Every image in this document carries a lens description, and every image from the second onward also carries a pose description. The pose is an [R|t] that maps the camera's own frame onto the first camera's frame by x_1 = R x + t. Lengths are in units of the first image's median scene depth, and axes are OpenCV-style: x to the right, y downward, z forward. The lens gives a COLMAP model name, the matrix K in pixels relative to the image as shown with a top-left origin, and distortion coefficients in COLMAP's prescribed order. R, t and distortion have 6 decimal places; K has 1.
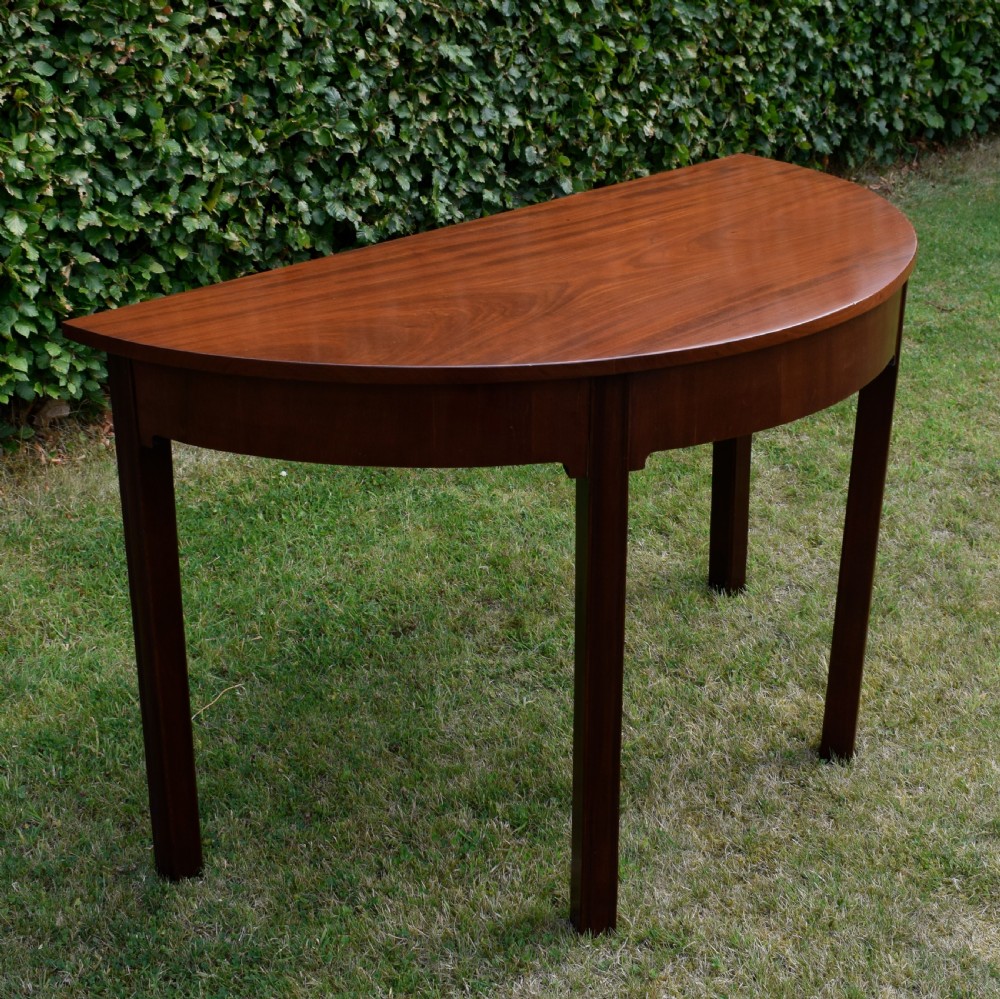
lens RADIAL K [[1663.6, 0, 493.8], [0, 1663.6, 423.0], [0, 0, 1]] dist [-0.026542, 0.000000]
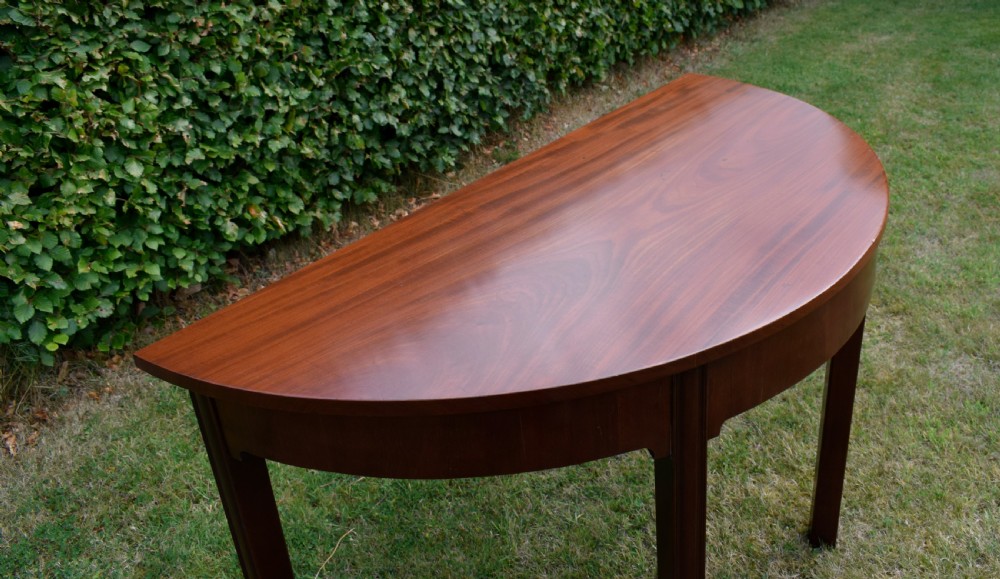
lens RADIAL K [[876.5, 0, 570.8], [0, 876.5, 206.5], [0, 0, 1]] dist [-0.020295, 0.008091]
pose [[0.988133, -0.106115, 0.111052, -0.027177], [0.099950, 0.993200, 0.059696, -0.087604], [-0.116632, -0.047888, 0.992020, 0.256039]]
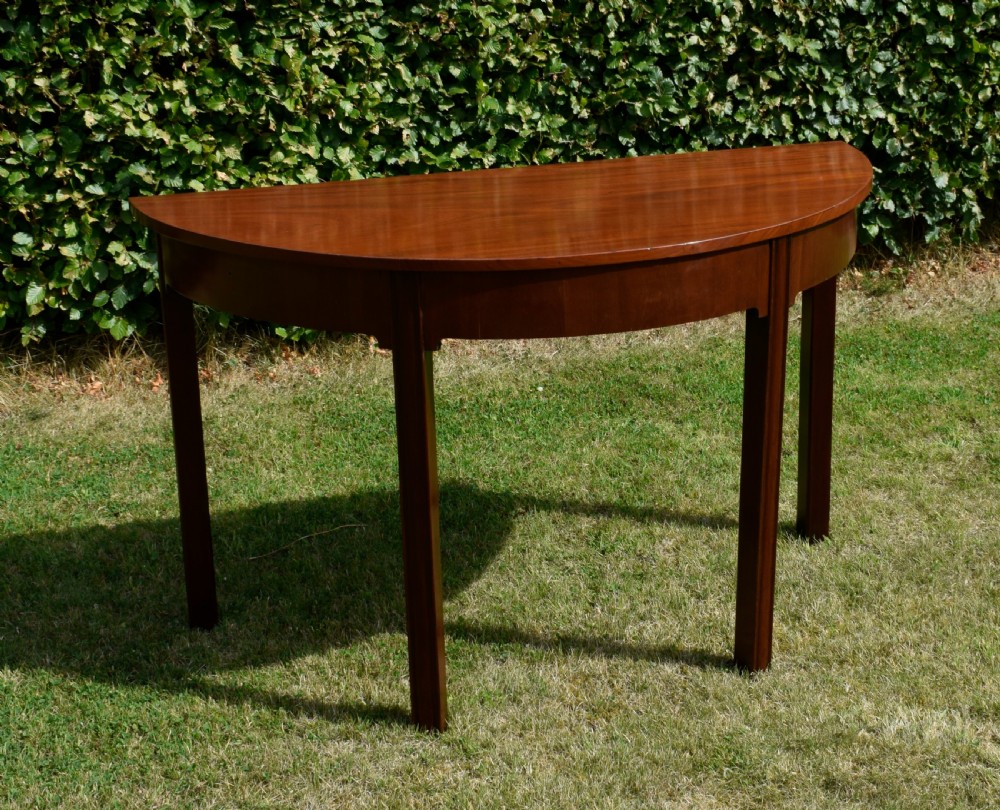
lens RADIAL K [[1754.6, 0, 559.5], [0, 1754.6, 361.4], [0, 0, 1]] dist [-0.020461, 0.000000]
pose [[0.881140, 0.139810, -0.451713, 0.433423], [-0.158889, 0.987287, -0.004362, 0.014428], [0.445361, 0.075616, 0.892153, -0.093054]]
